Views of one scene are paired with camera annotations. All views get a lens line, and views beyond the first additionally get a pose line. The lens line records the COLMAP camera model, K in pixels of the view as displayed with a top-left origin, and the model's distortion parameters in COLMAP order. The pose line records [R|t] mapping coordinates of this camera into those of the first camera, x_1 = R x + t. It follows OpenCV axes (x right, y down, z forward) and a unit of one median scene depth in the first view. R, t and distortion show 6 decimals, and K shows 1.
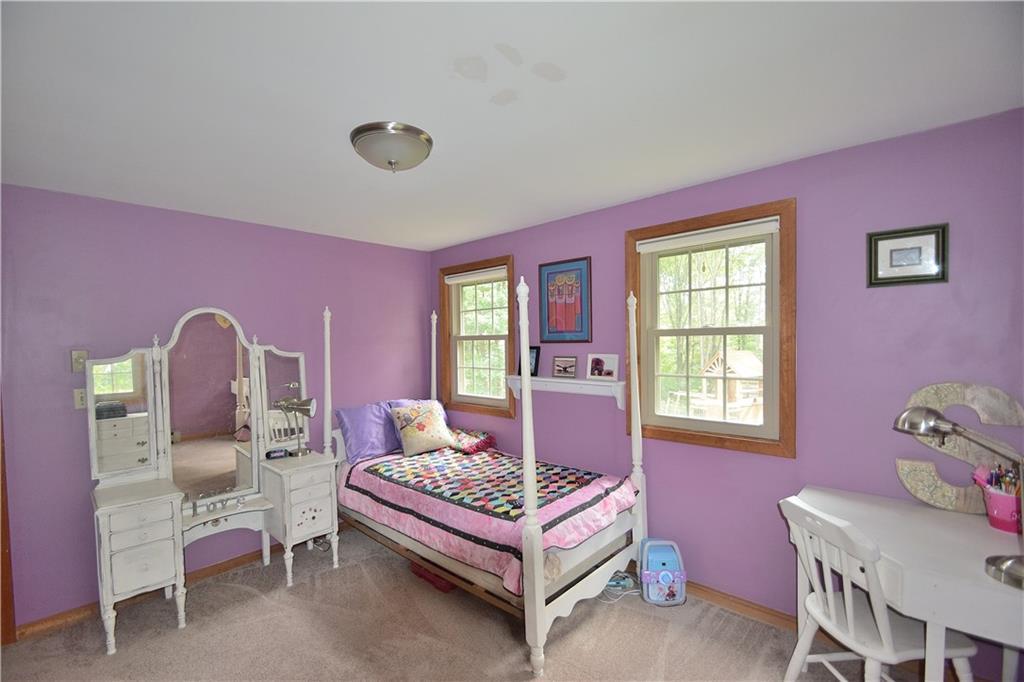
lens RADIAL K [[443.8, 0, 514.9], [0, 443.8, 353.3], [0, 0, 1]] dist [0.000045, -0.000082]
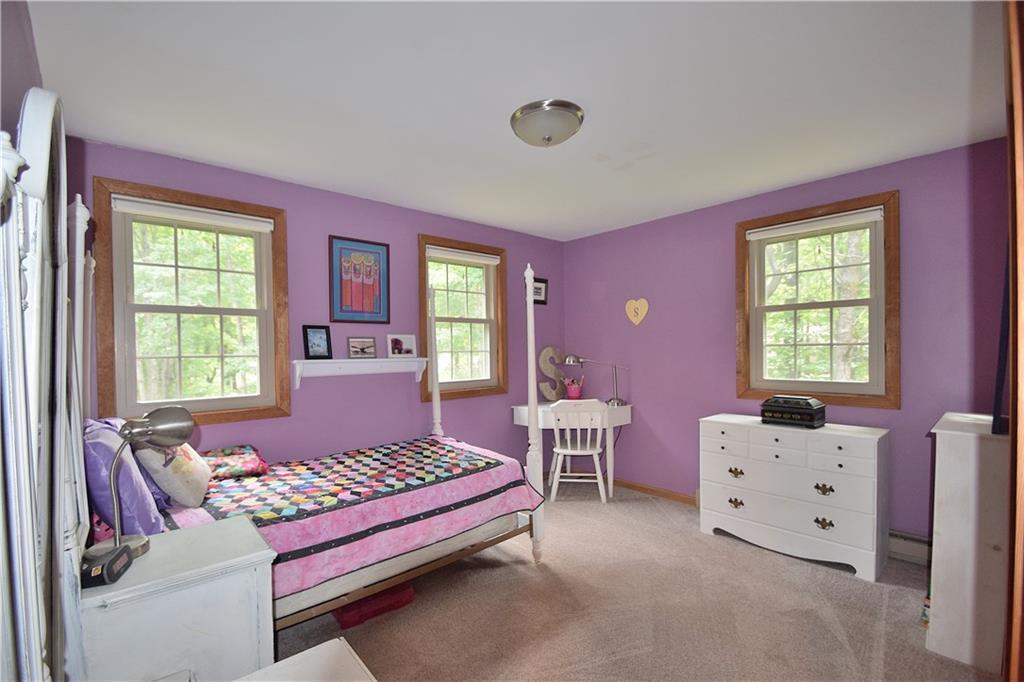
lens RADIAL K [[443.8, 0, 514.9], [0, 443.8, 353.3], [0, 0, 1]] dist [0.000045, -0.000082]
pose [[0.101617, -0.018602, 0.994650, -0.878601], [0.021916, 0.999624, 0.016456, 0.035937], [-0.994582, 0.020127, 0.101986, 0.595778]]
